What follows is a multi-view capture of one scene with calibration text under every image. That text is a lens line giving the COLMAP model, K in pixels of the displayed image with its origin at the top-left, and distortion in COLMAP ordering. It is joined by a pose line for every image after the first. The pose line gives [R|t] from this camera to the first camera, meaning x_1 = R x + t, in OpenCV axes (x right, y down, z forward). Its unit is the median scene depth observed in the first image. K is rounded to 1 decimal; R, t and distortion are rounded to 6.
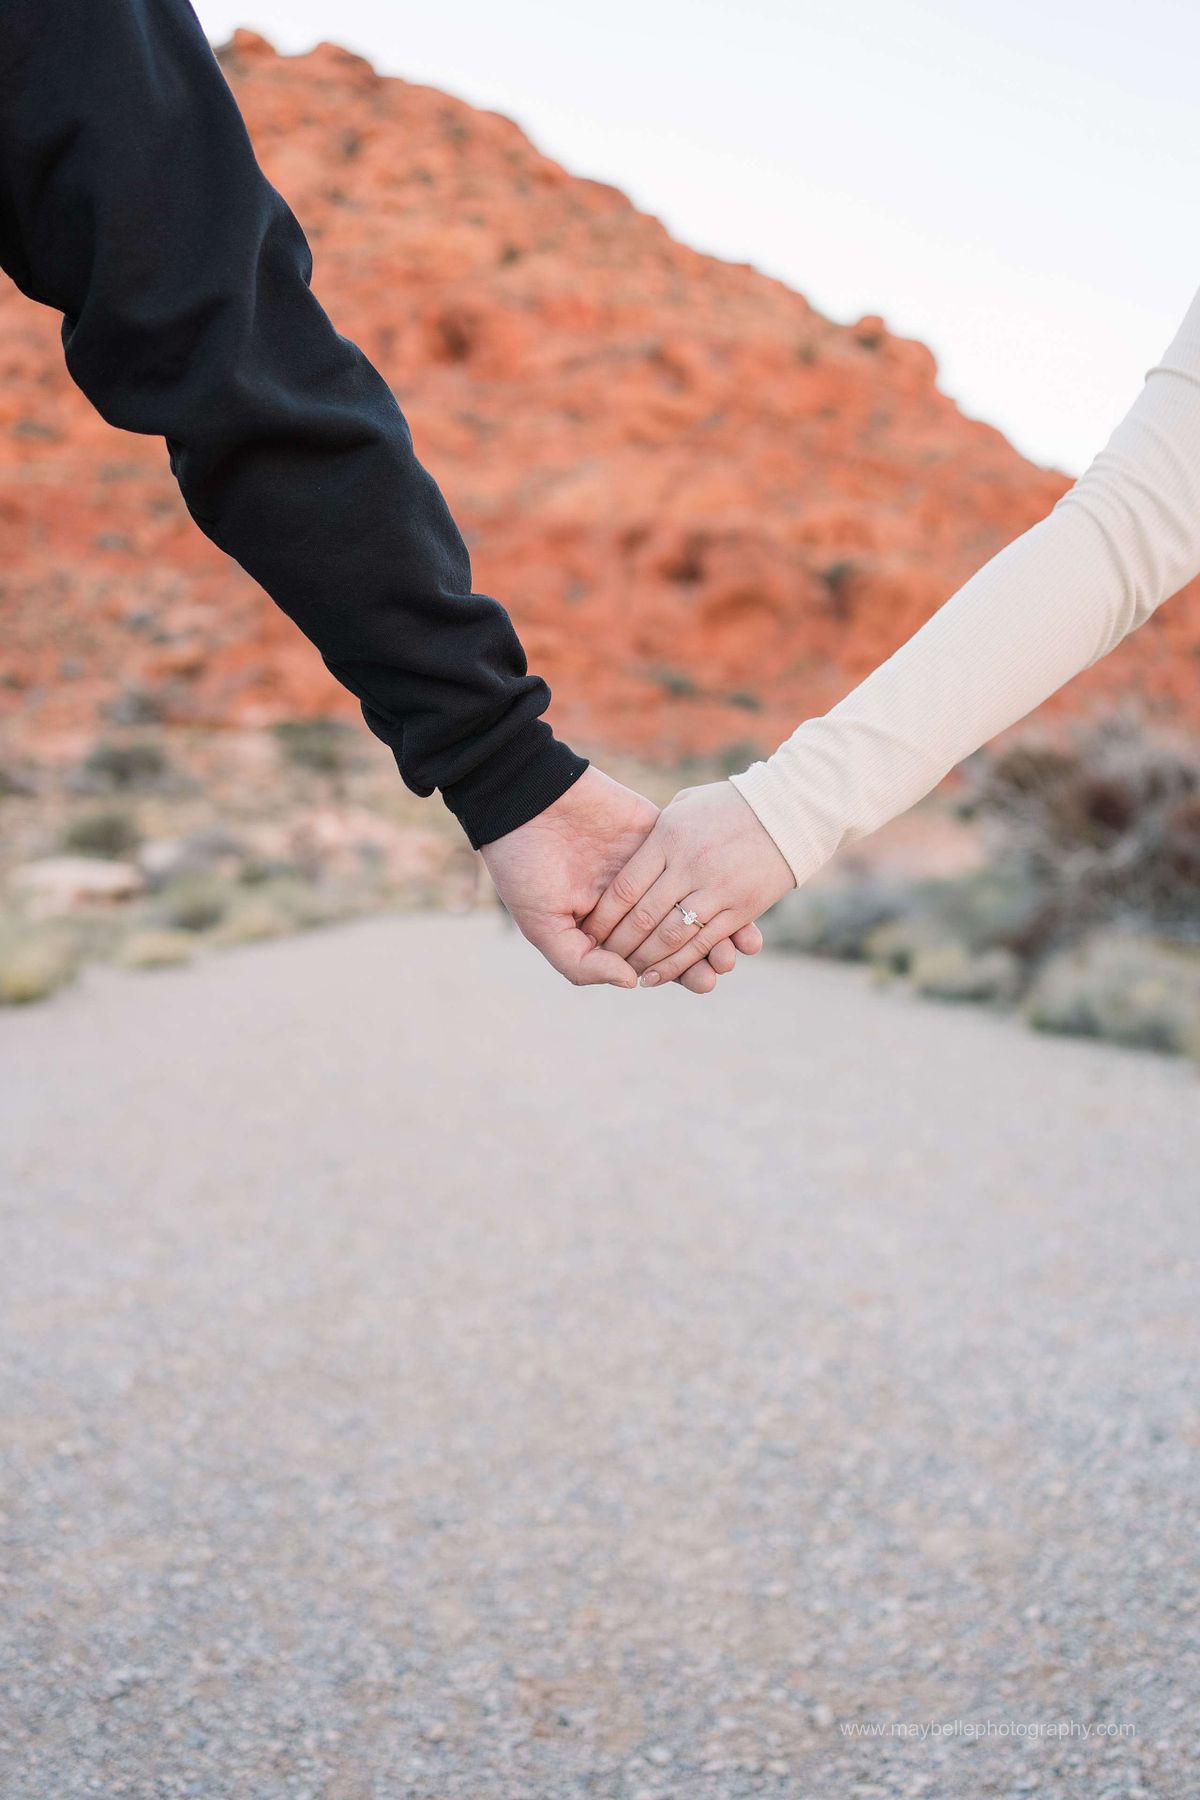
lens RADIAL K [[2929.6, 0, 600.4], [0, 2929.6, 900.4], [0, 0, 1]] dist [0.014263, 0.033753]
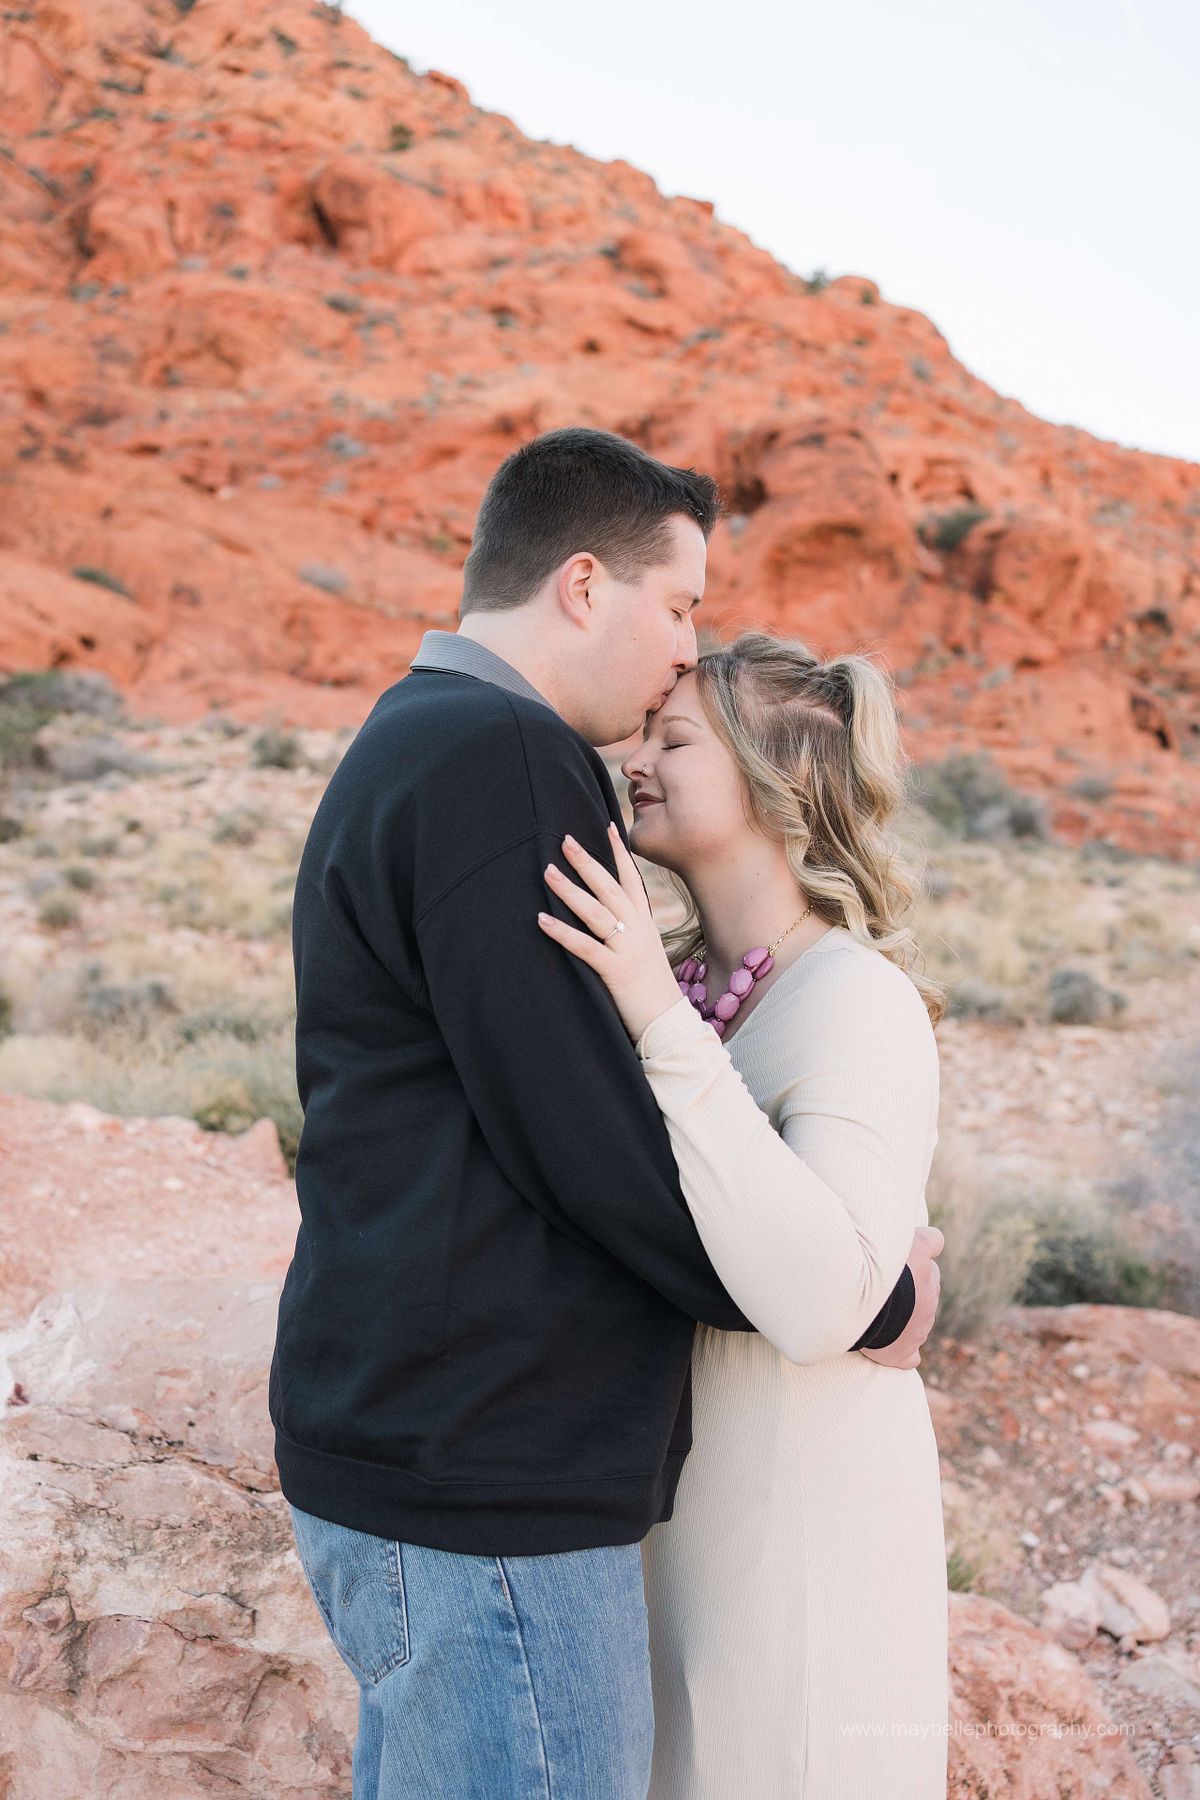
lens RADIAL K [[1875.3, 0, 580.4], [0, 1875.3, 873.4], [0, 0, 1]] dist [0.000612, 0.009394]
pose [[0.994052, 0.019841, 0.107088, -0.037100], [-0.014461, 0.998605, -0.050781, -0.016842], [-0.107946, 0.048931, 0.992952, 0.611619]]
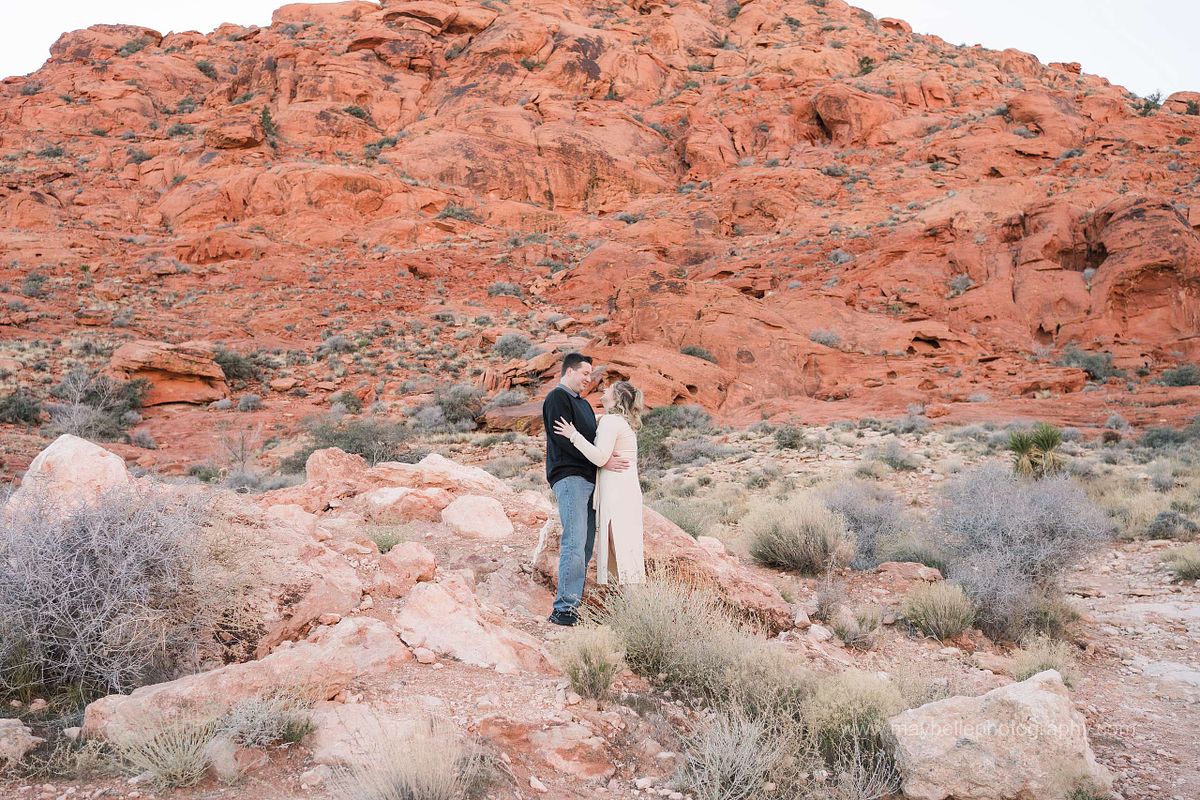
lens RADIAL K [[1250.2, 0, 600.1], [0, 1250.2, 378.1], [0, 0, 1]] dist [0.000612, 0.009394]
pose [[0.967832, -0.069086, -0.241926, -0.024026], [0.026941, 0.984490, -0.173358, -0.010043], [0.250150, 0.161264, 0.954683, 0.571307]]
